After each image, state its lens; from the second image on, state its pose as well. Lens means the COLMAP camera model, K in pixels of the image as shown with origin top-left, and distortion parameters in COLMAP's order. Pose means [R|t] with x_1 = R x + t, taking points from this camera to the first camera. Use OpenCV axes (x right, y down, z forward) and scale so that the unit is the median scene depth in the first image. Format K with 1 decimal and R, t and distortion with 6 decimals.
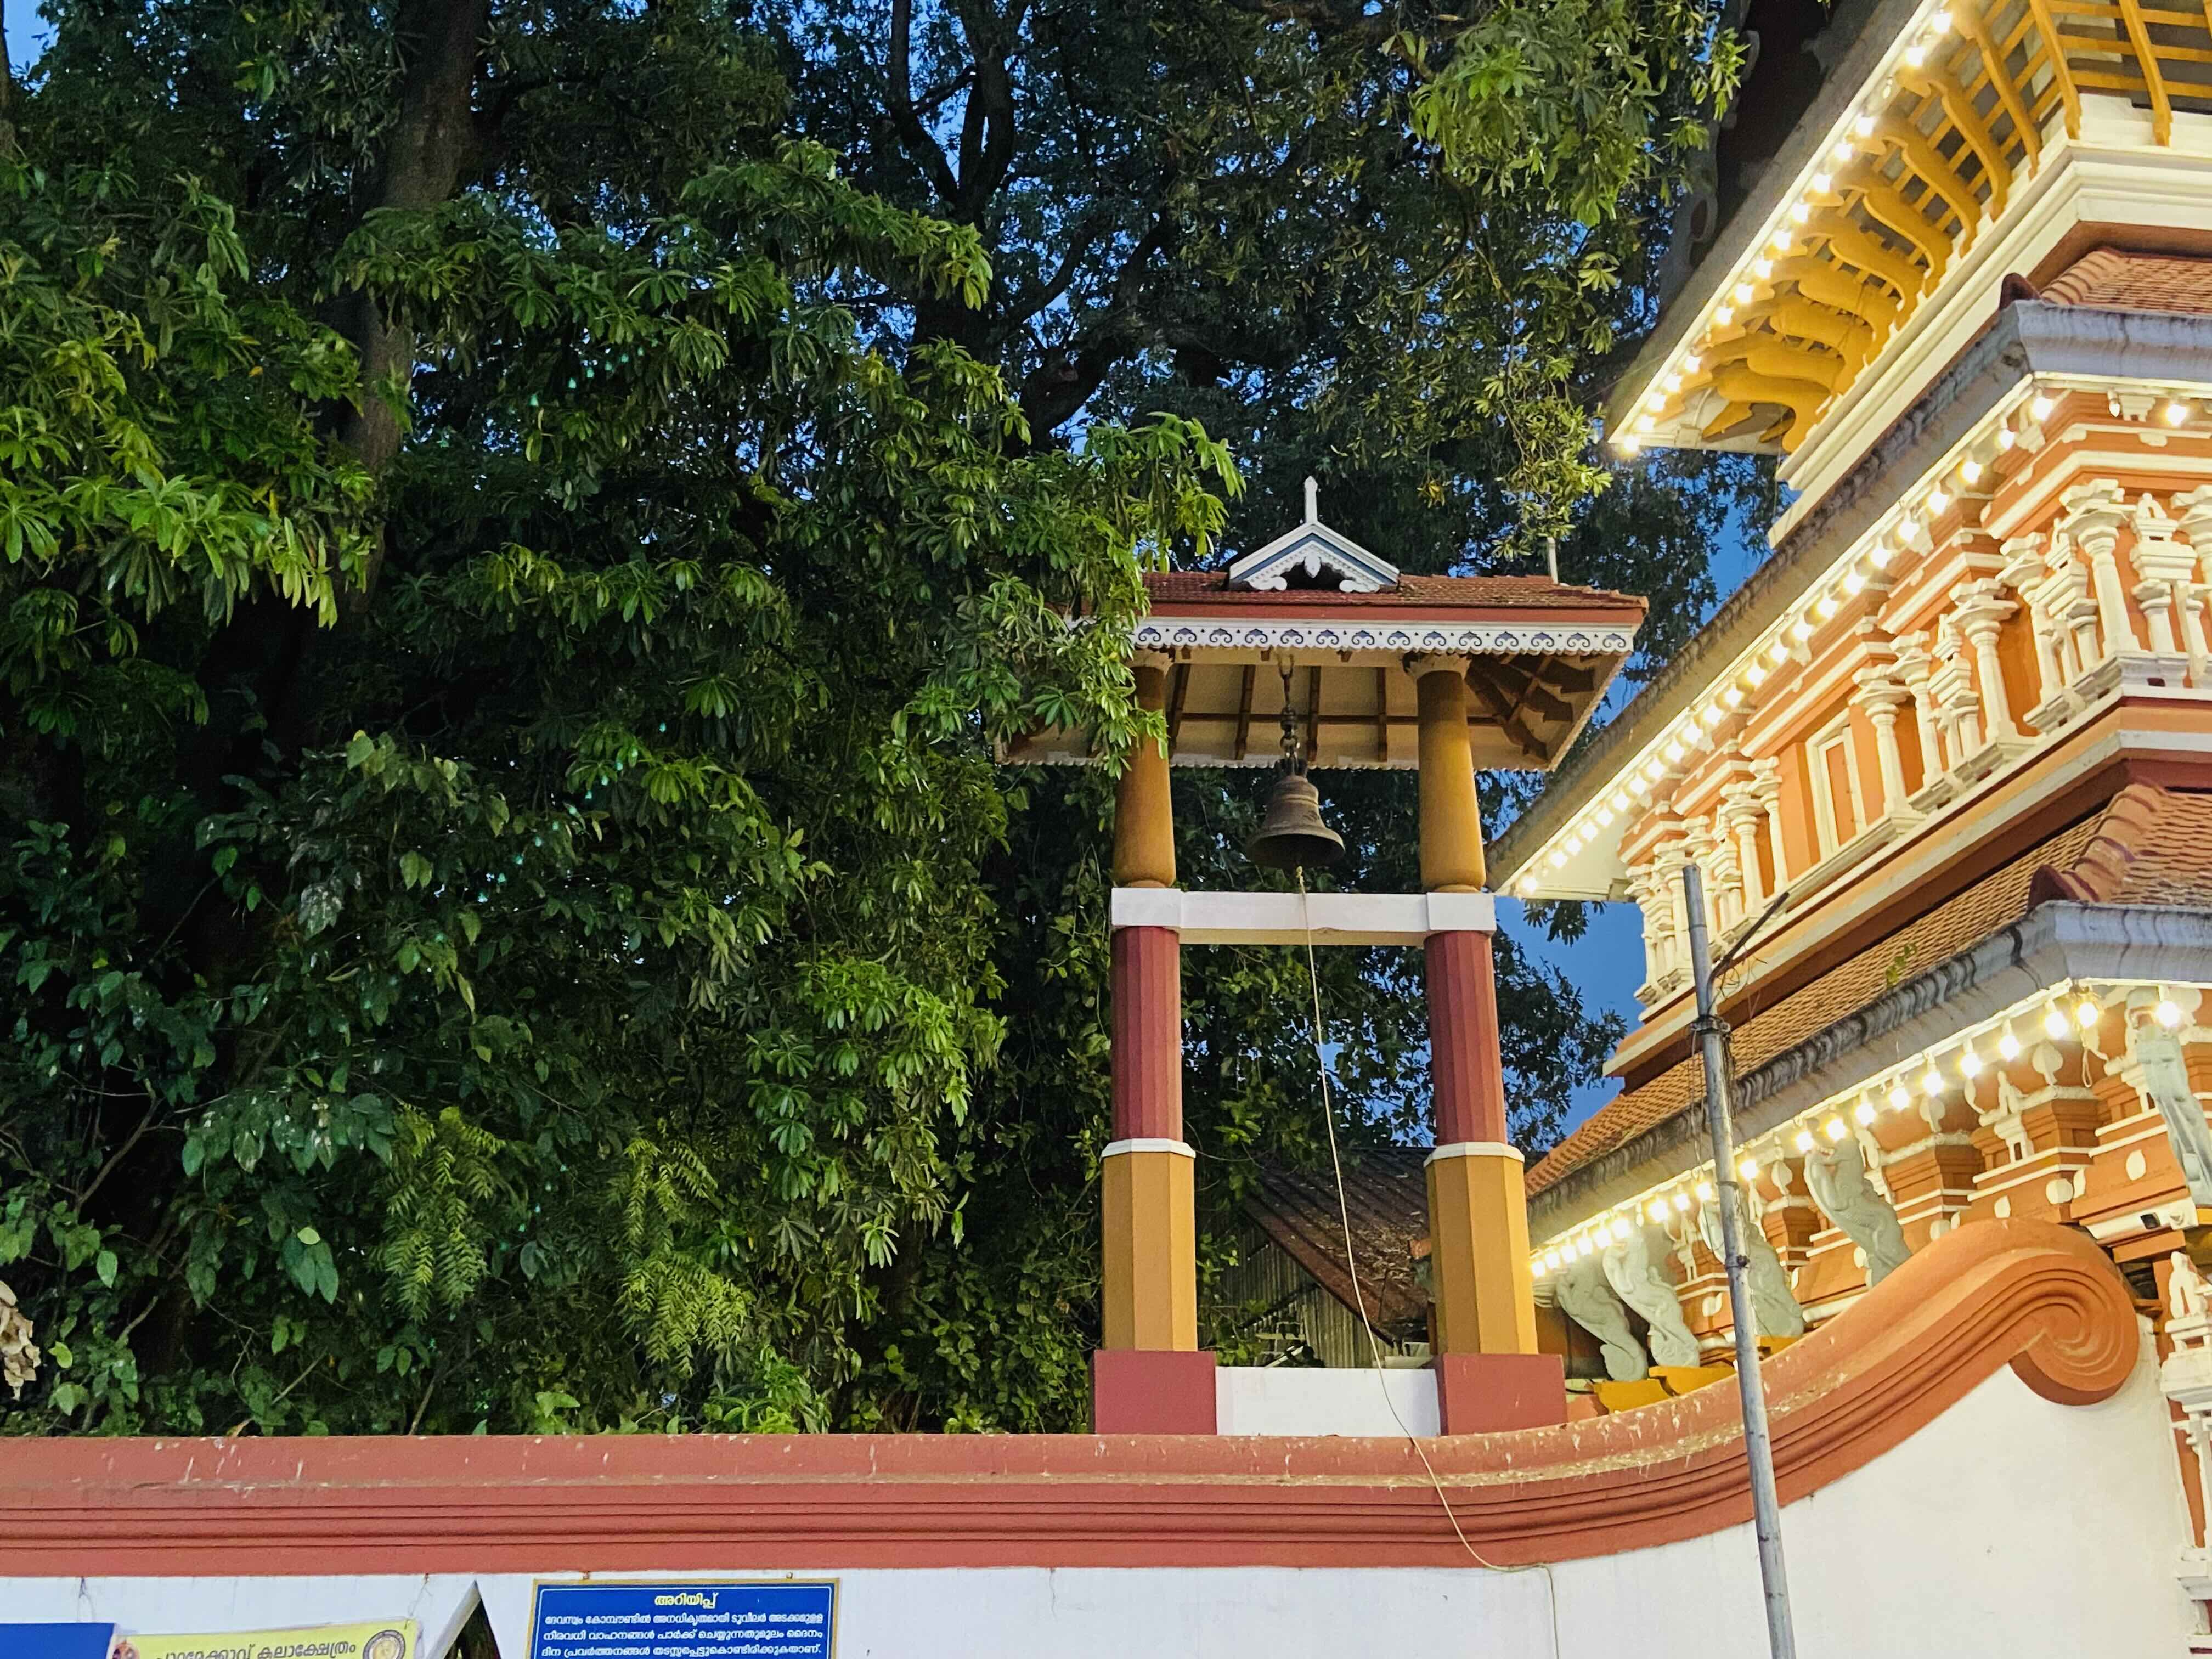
lens RADIAL K [[2180.5, 0, 1041.5], [0, 2180.5, 826.5], [0, 0, 1]] dist [0.042598, 0.000000]
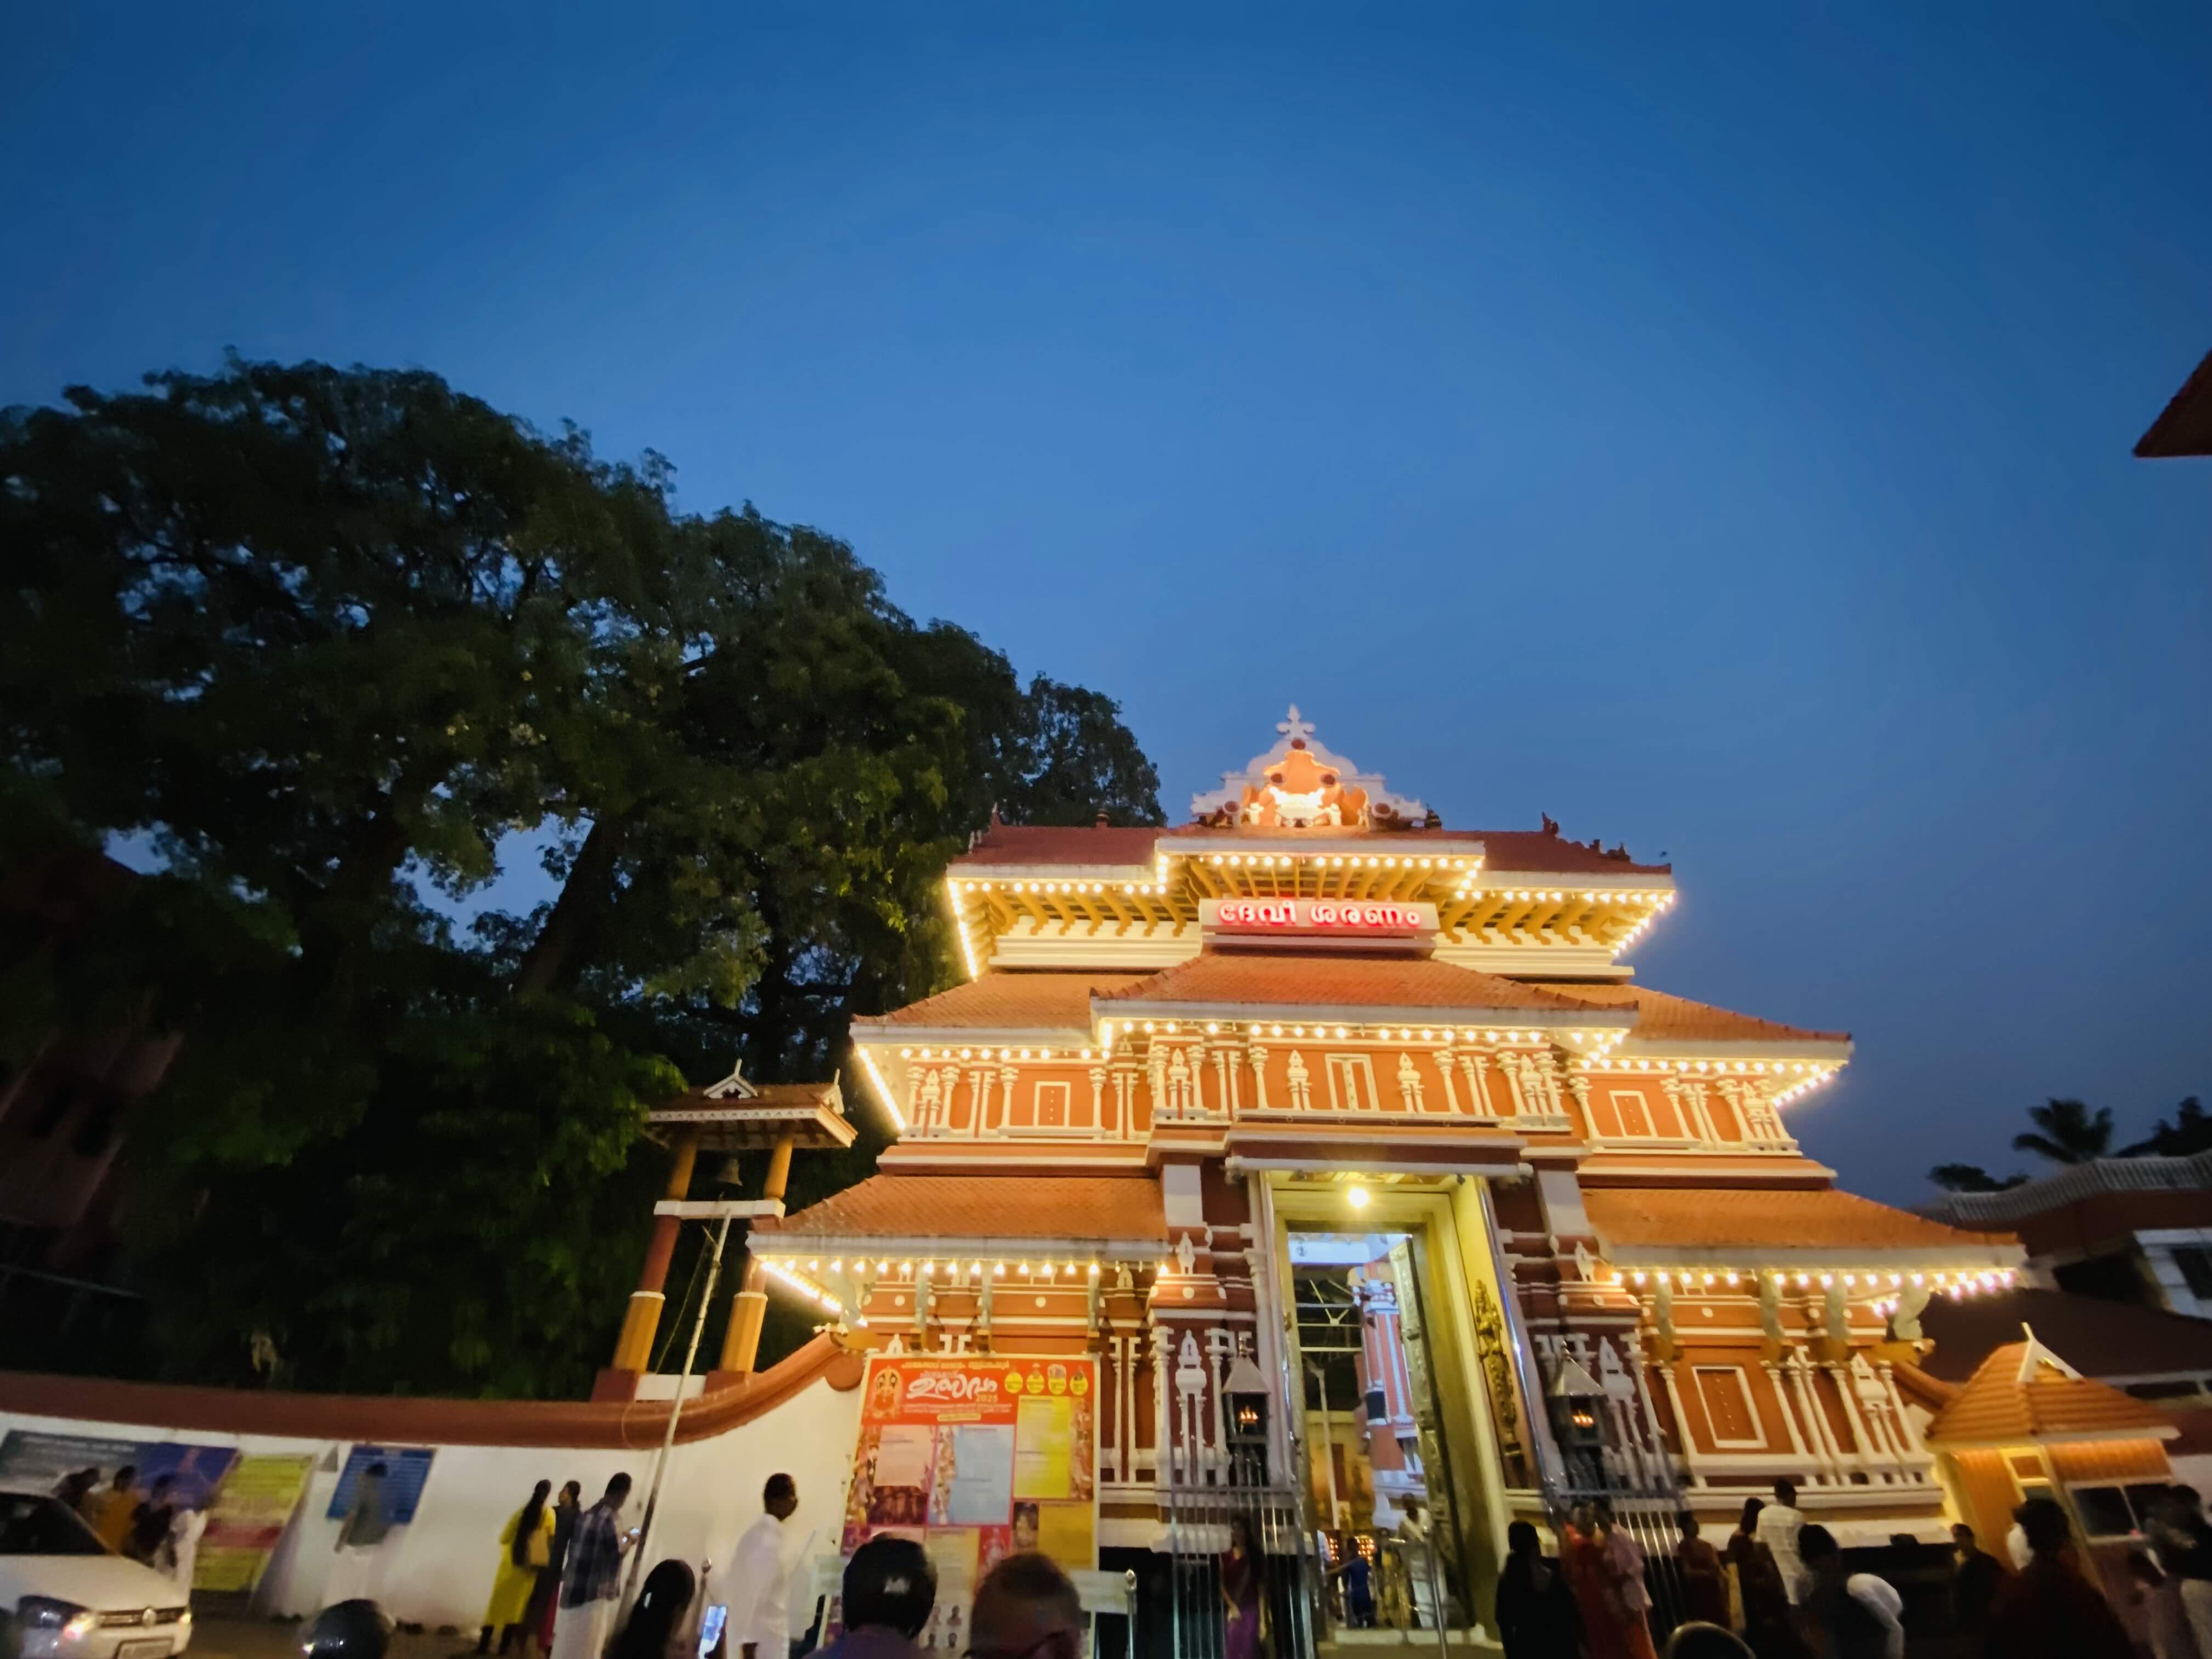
lens RADIAL K [[925.6, 0, 1095.8], [0, 925.6, 815.0], [0, 0, 1]] dist [0.013623, -0.019143]
pose [[0.992496, -0.060995, -0.105975, 0.889229], [0.030942, 0.963773, -0.264923, -0.142741], [0.118295, 0.259656, 0.958428, -0.365178]]
